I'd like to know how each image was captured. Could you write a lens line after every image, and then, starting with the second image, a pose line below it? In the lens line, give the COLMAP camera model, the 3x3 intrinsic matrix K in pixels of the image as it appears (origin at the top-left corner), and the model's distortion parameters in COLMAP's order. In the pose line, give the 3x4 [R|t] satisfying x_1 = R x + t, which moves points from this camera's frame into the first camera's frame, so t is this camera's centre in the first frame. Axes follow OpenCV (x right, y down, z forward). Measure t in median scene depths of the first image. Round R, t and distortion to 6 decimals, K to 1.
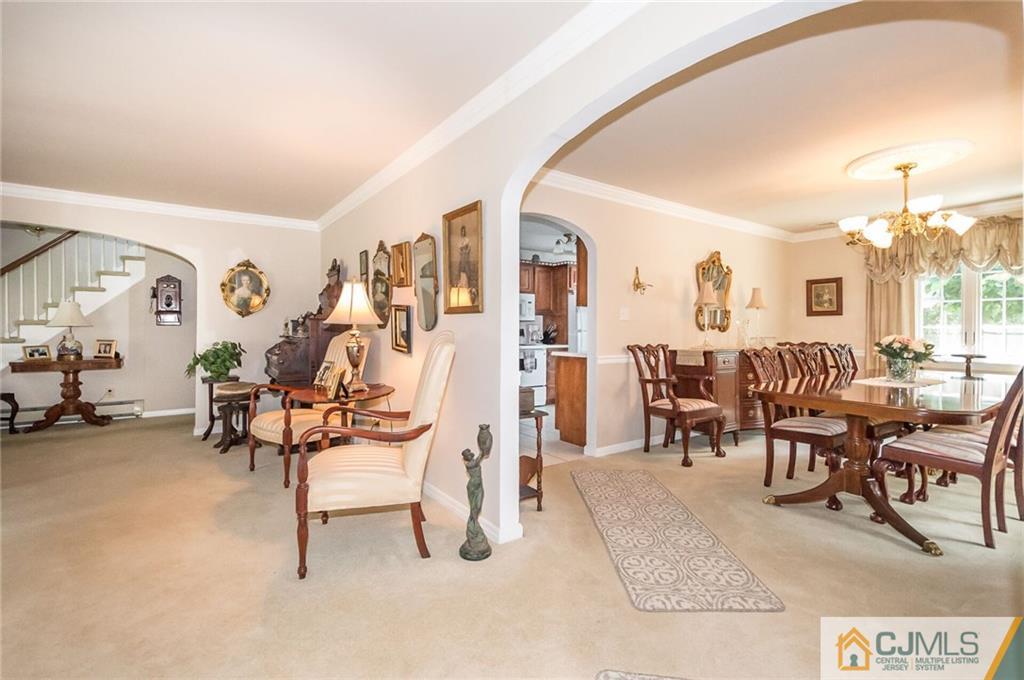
lens RADIAL K [[450.3, 0, 512.0], [0, 450.3, 340.0], [0, 0, 1]] dist [0.002799, 0.000025]
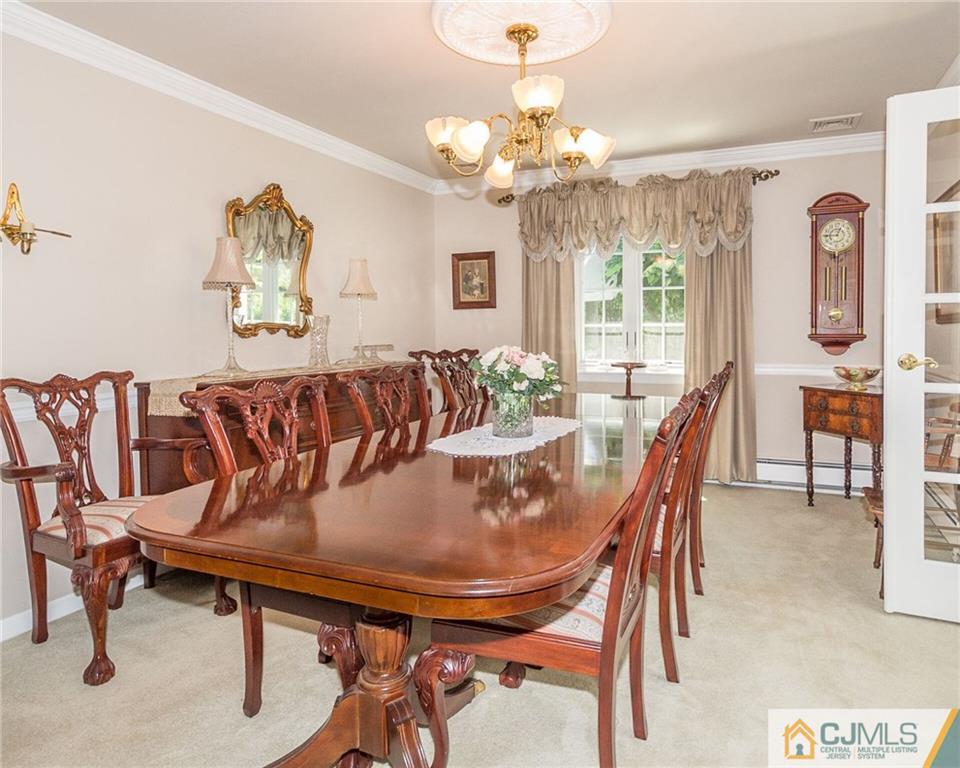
lens RADIAL K [[666.0, 0, 479.8], [0, 666.0, 373.4], [0, 0, 1]] dist [0.048412, 0.000970]
pose [[0.854716, -0.044957, 0.517145, 0.238017], [0.021205, 0.998435, 0.051751, -0.012175], [-0.518663, -0.033266, 0.854332, 0.196153]]
